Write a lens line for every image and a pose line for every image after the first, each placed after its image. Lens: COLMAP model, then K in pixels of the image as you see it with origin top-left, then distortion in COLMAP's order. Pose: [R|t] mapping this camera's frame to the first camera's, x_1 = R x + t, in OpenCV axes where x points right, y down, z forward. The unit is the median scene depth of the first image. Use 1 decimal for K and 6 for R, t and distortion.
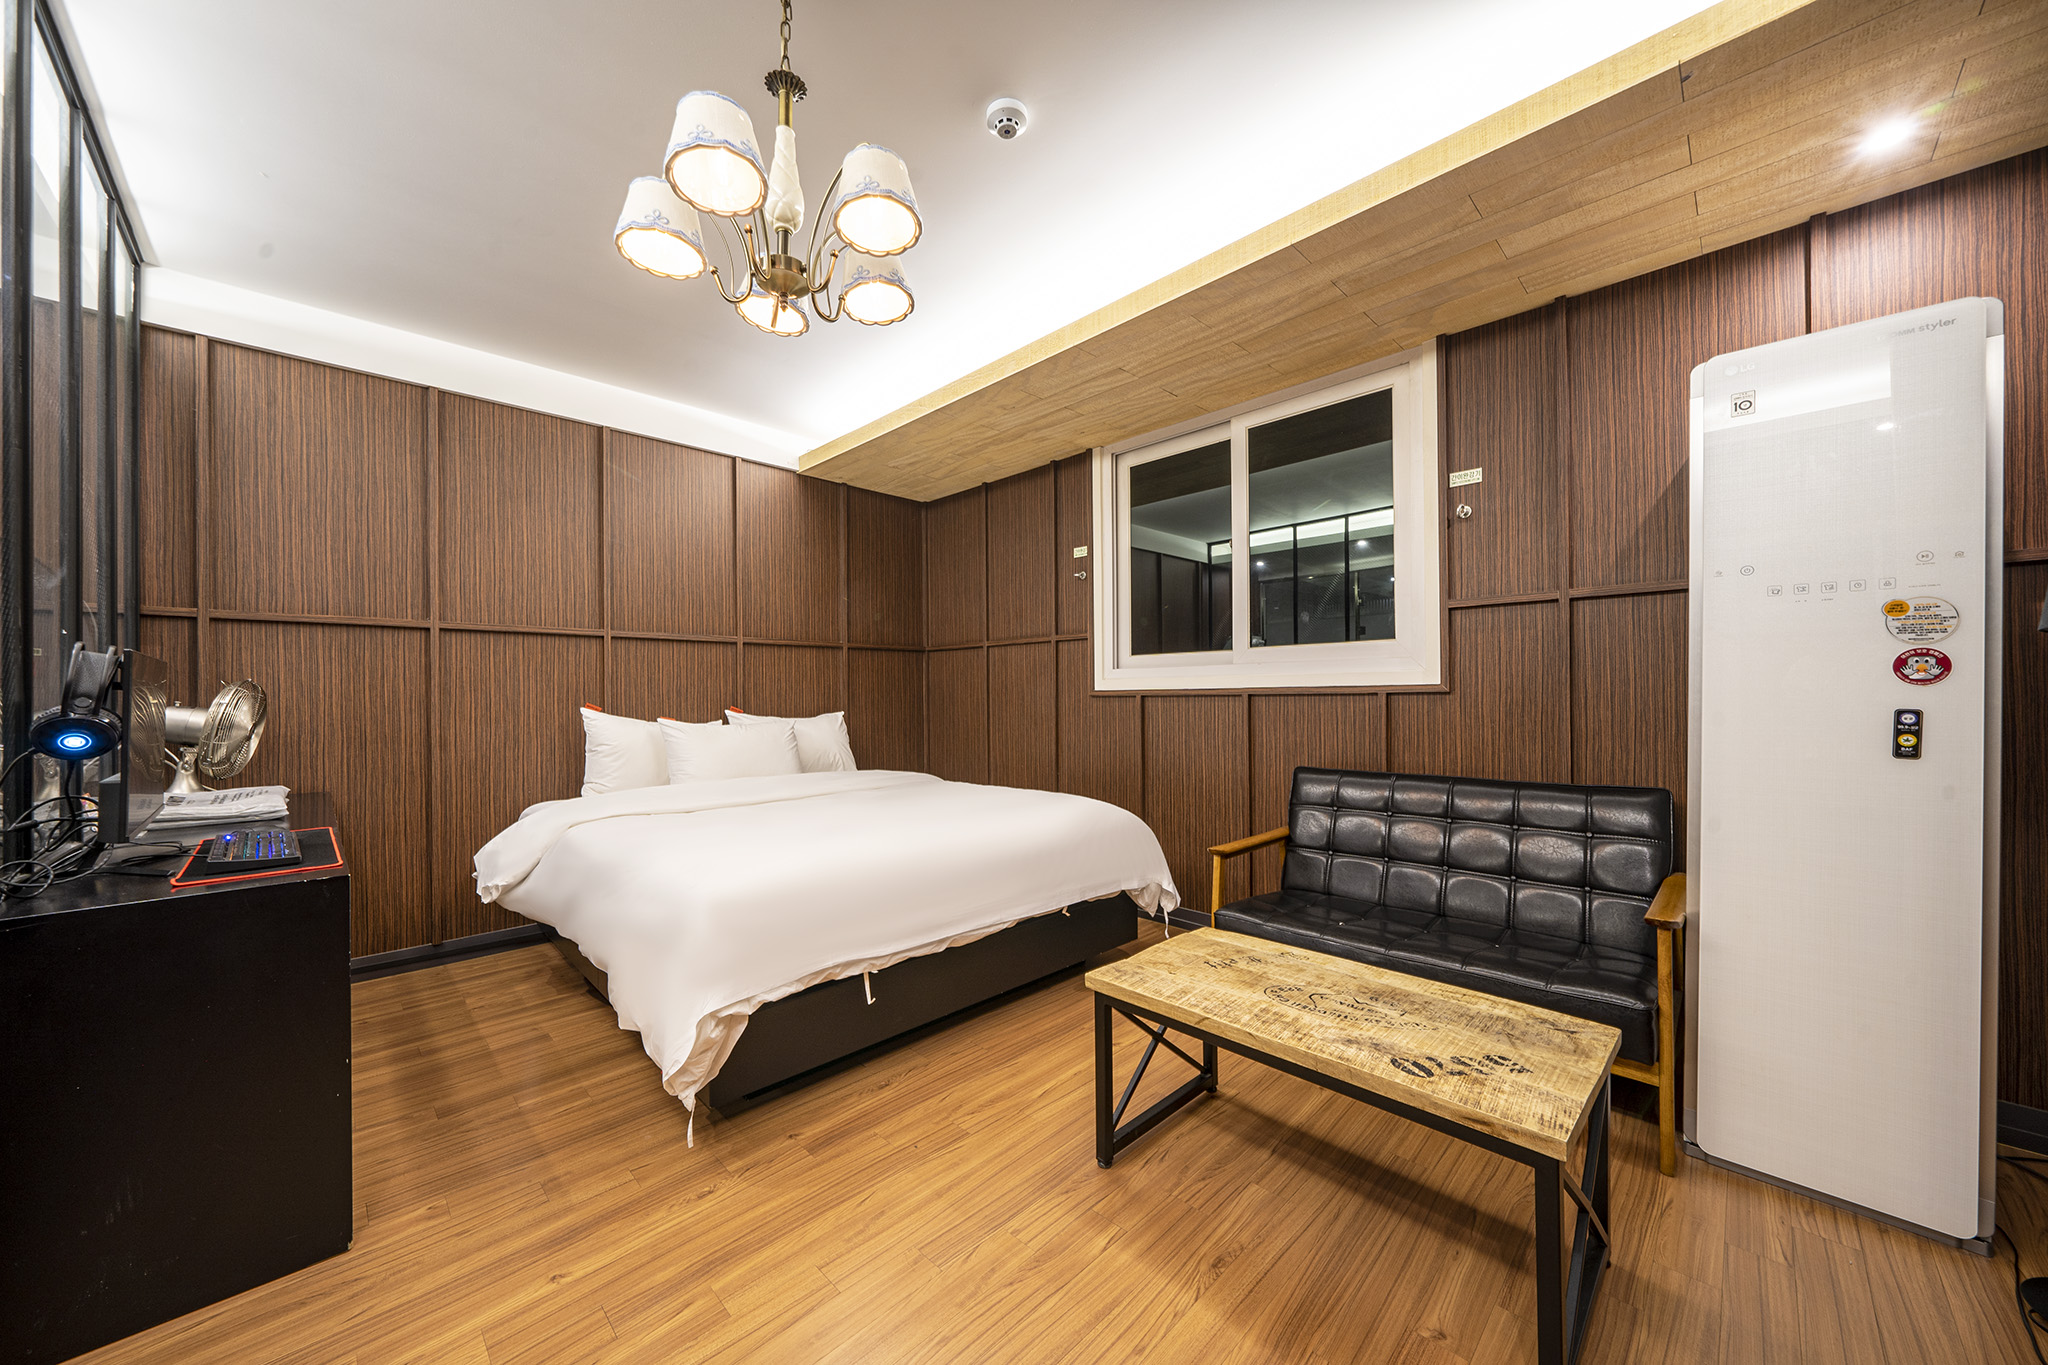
lens RADIAL K [[729.4, 0, 1023.2], [0, 729.4, 695.4], [0, 0, 1]] dist [-0.008106, 0.000897]
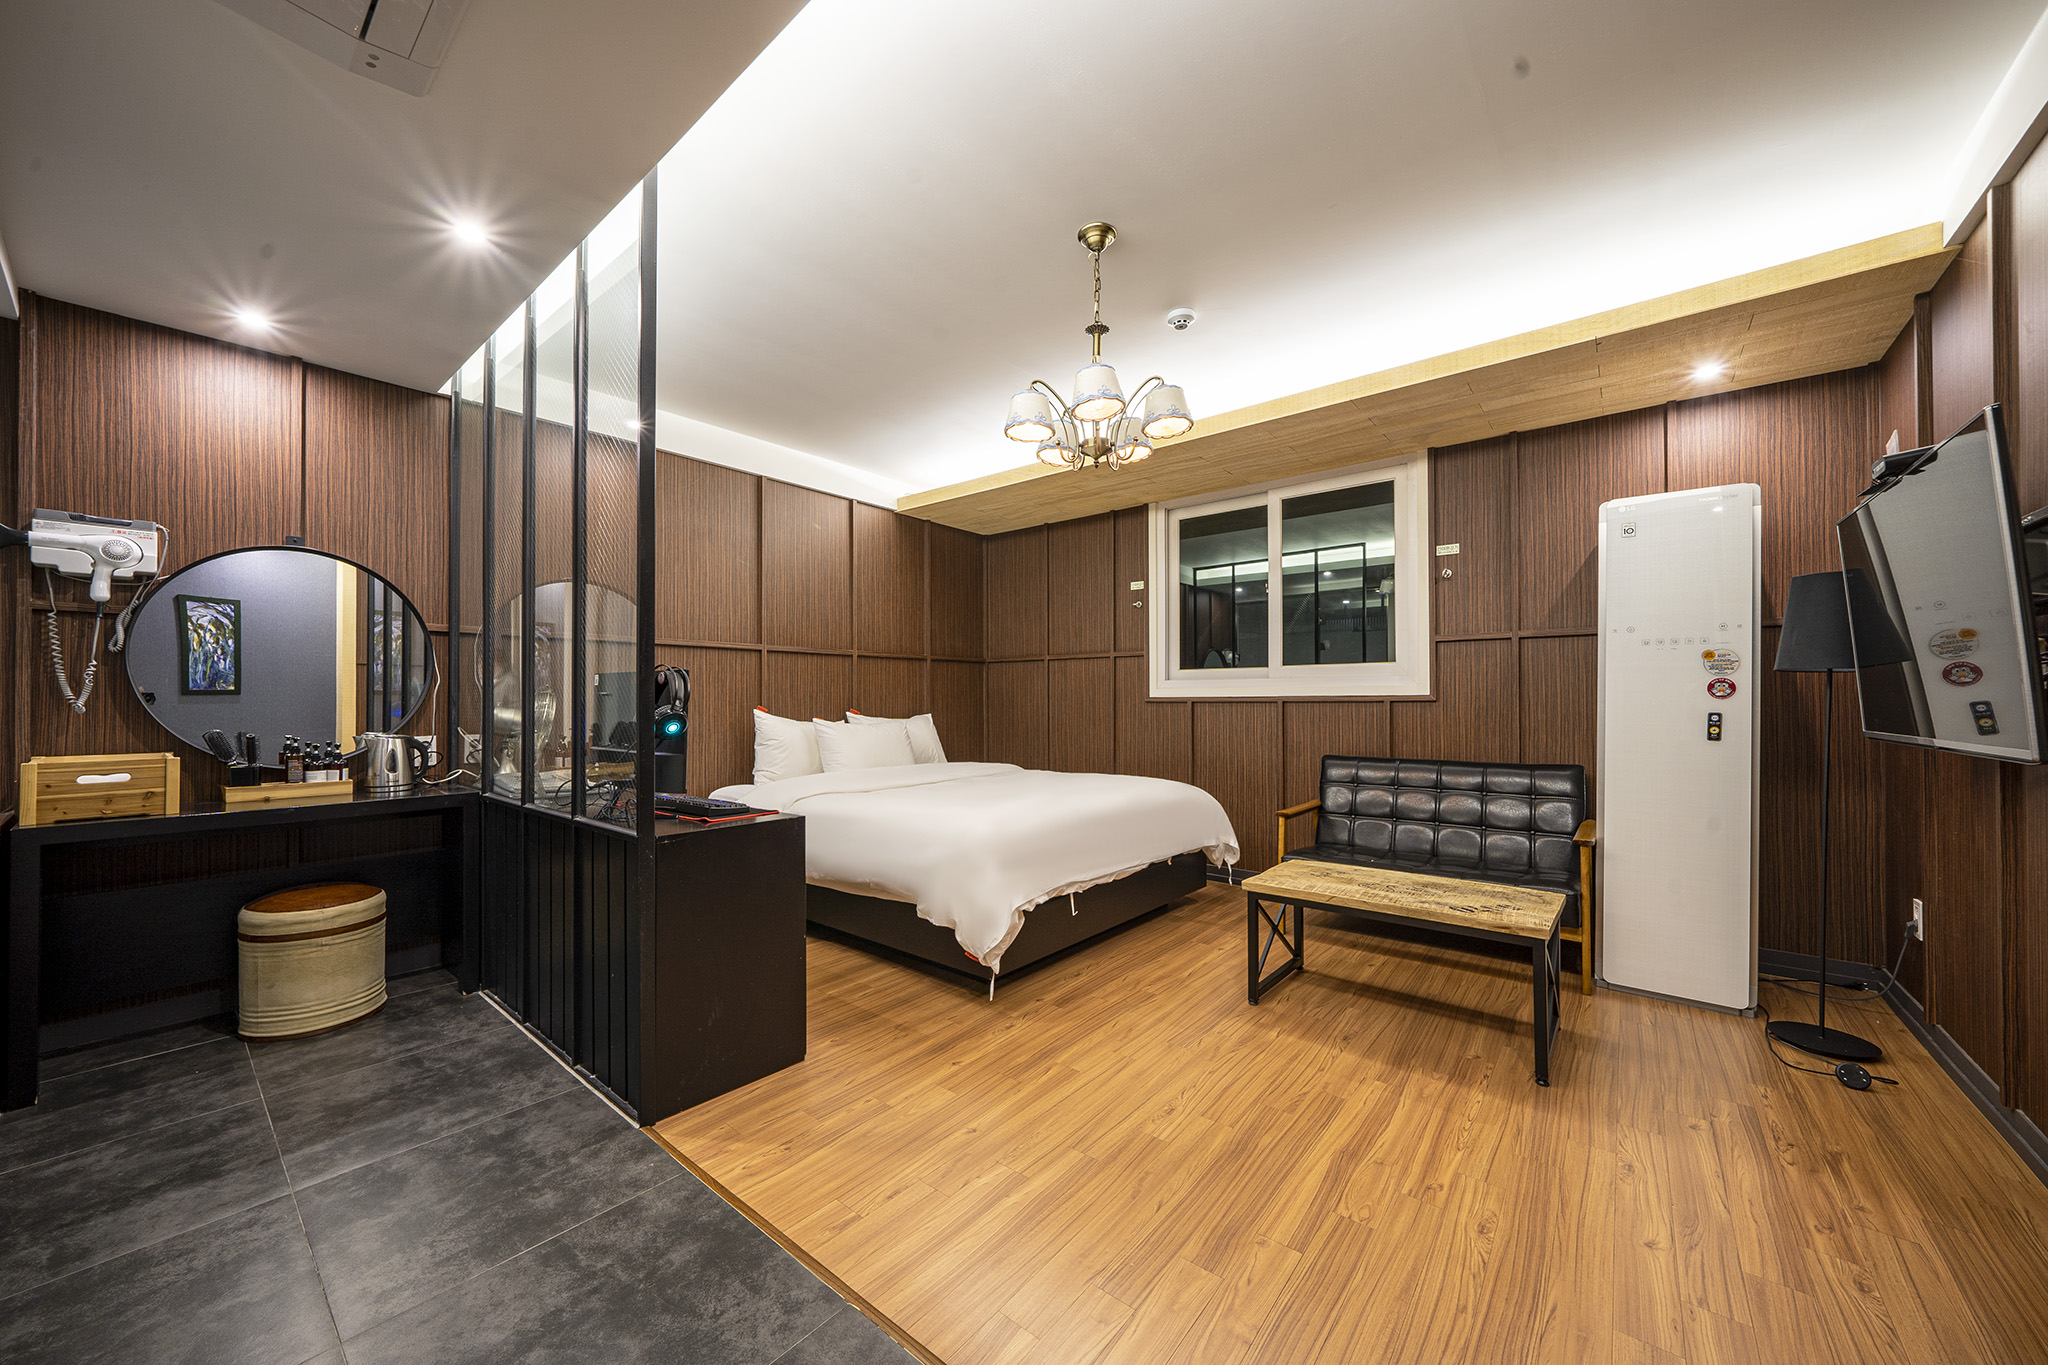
lens RADIAL K [[729.4, 0, 1033.0], [0, 729.4, 694.6], [0, 0, 1]] dist [-0.008106, 0.000897]
pose [[0.995058, 0.006938, 0.099056, -0.436271], [-0.006162, 0.999948, -0.008137, -0.000307], [-0.099107, 0.007487, 0.995049, -0.428971]]
